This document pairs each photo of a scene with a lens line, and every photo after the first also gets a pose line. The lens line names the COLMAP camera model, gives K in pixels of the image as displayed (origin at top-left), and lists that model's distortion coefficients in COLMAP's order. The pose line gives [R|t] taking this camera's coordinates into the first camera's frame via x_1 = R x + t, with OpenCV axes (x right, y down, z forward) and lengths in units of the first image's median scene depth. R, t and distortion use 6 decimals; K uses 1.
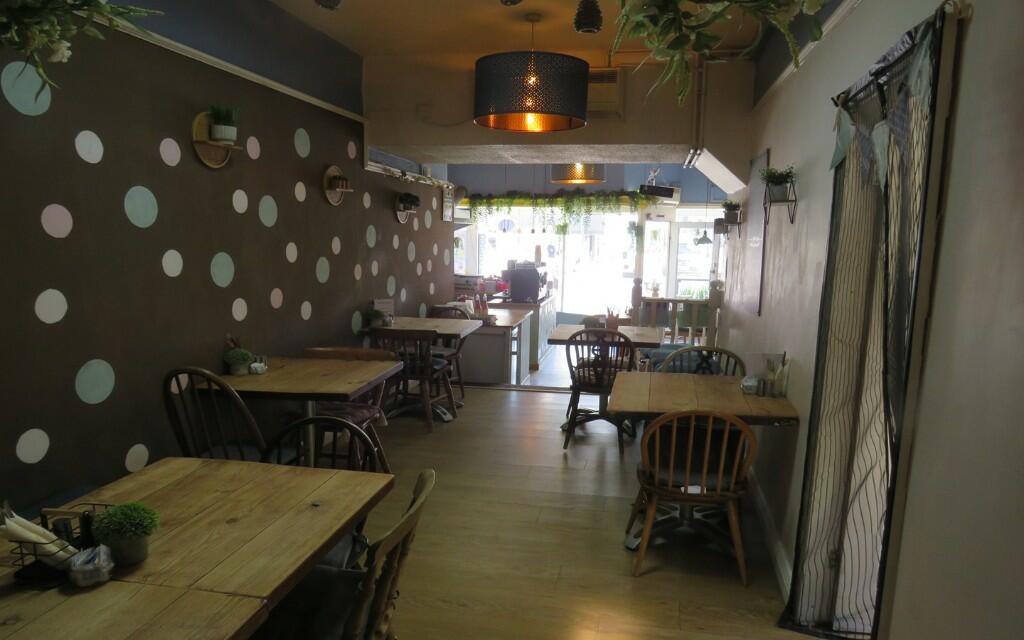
lens RADIAL K [[732.8, 0, 512.0], [0, 732.8, 320.0], [0, 0, 1]] dist [-0.013654, 0.002668]
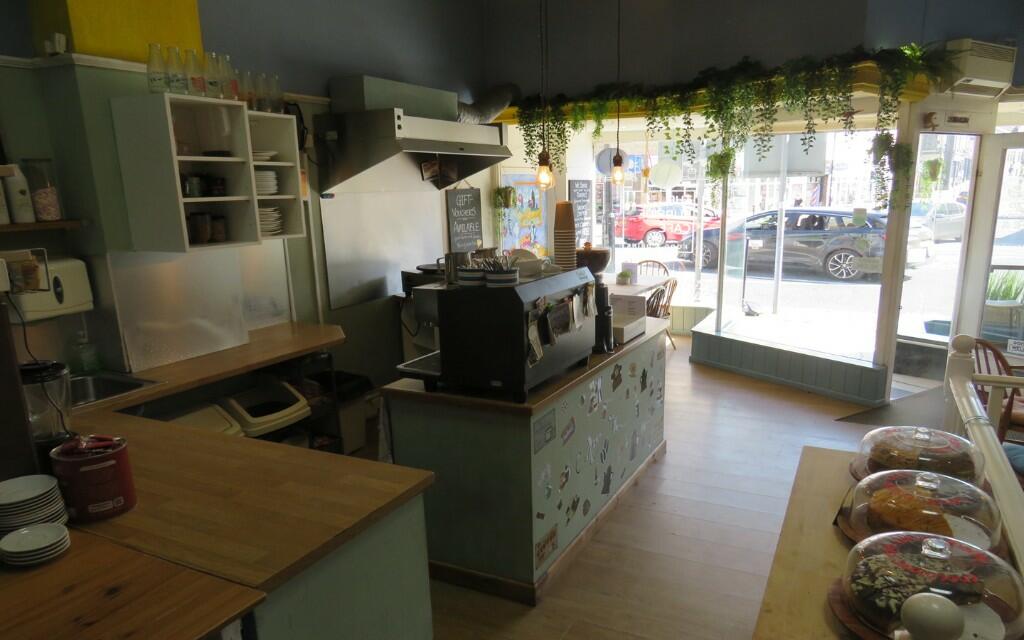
lens RADIAL K [[732.8, 0, 512.0], [0, 732.8, 320.0], [0, 0, 1]] dist [-0.013654, 0.002668]
pose [[0.960009, 0.021386, -0.279152, 0.081340], [-0.004650, 0.998159, 0.060480, -0.055070], [0.279932, -0.056763, 0.958340, 0.545500]]
